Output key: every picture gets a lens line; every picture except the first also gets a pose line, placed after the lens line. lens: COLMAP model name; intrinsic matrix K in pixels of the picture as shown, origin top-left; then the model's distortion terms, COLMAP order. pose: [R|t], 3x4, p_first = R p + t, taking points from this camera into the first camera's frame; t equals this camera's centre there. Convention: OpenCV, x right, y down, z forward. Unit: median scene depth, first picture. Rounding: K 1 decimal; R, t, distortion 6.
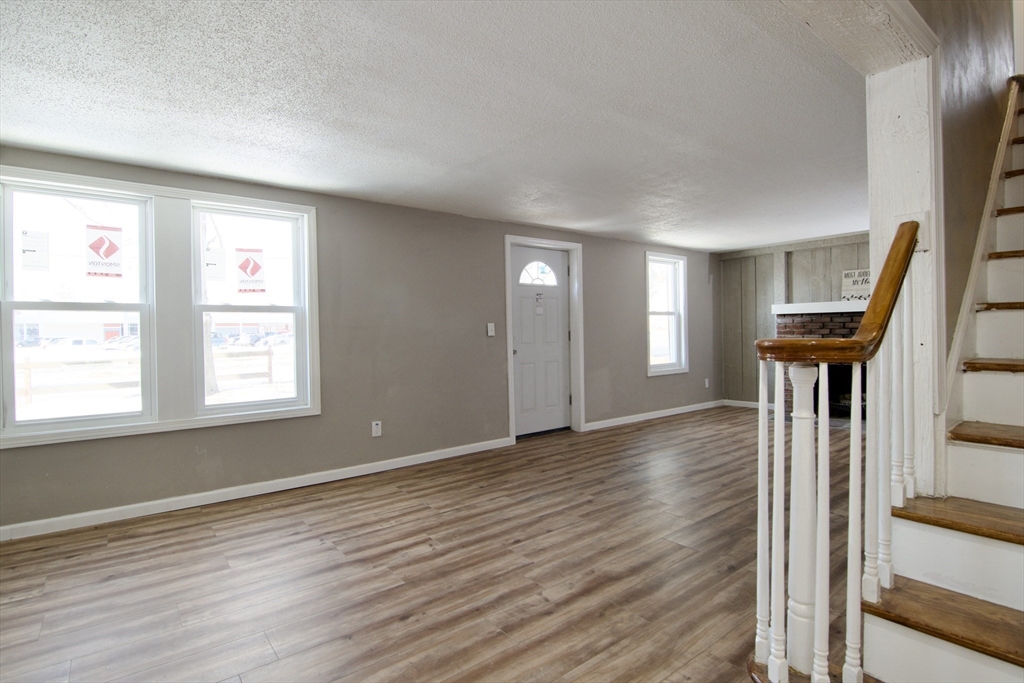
lens RADIAL K [[487.7, 0, 511.3], [0, 487.7, 343.4], [0, 0, 1]] dist [0.000320, 0.000028]
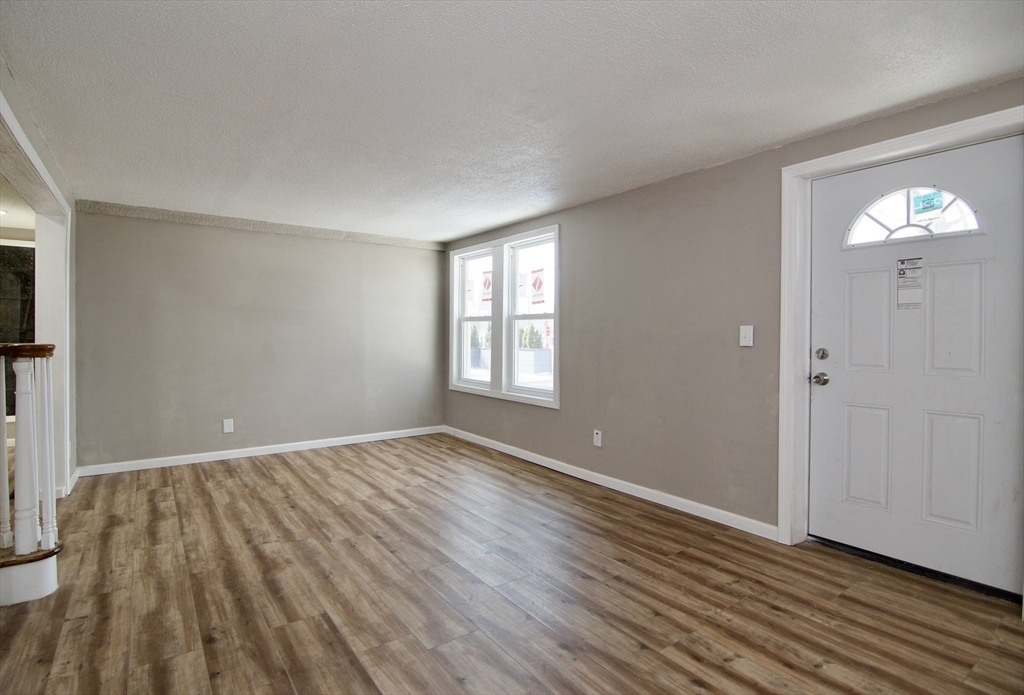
lens RADIAL K [[508.9, 0, 509.7], [0, 508.9, 337.9], [0, 0, 1]] dist [-0.003347, -0.000683]
pose [[-0.028629, 0.023119, -0.999323, 0.848846], [-0.027582, 0.999334, 0.023909, -0.046202], [0.999210, 0.028248, -0.027972, 1.010315]]
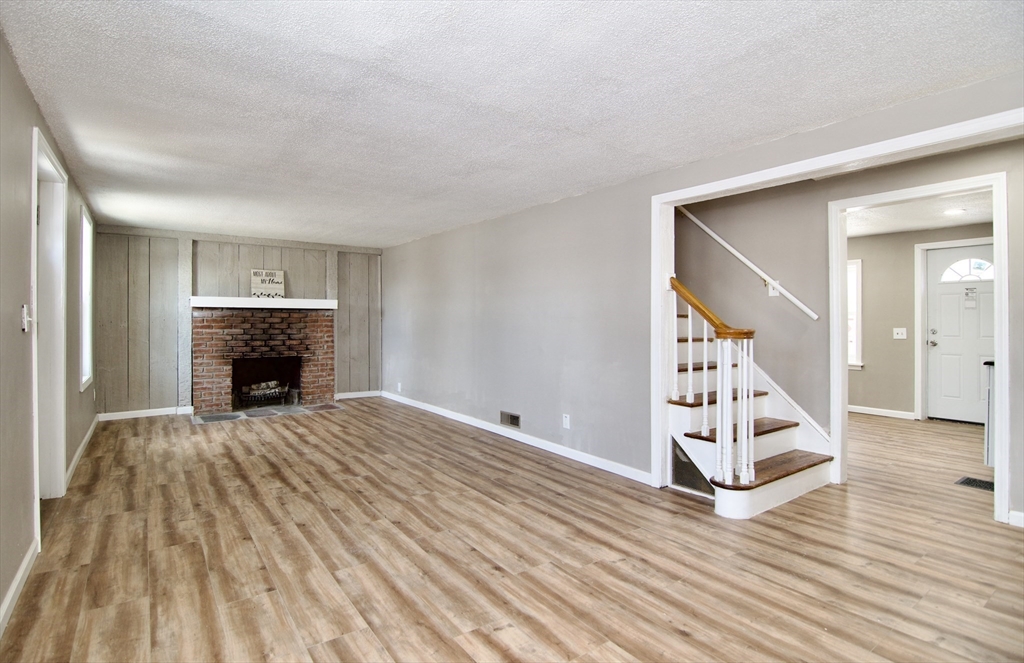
lens RADIAL K [[507.2, 0, 489.8], [0, 507.2, 320.9], [0, 0, 1]] dist [-0.010126, -0.000561]
pose [[0.075276, 0.016458, 0.997027, -0.682975], [0.020512, 0.999627, -0.018050, -0.009269], [-0.996952, 0.021809, 0.074910, 0.727027]]
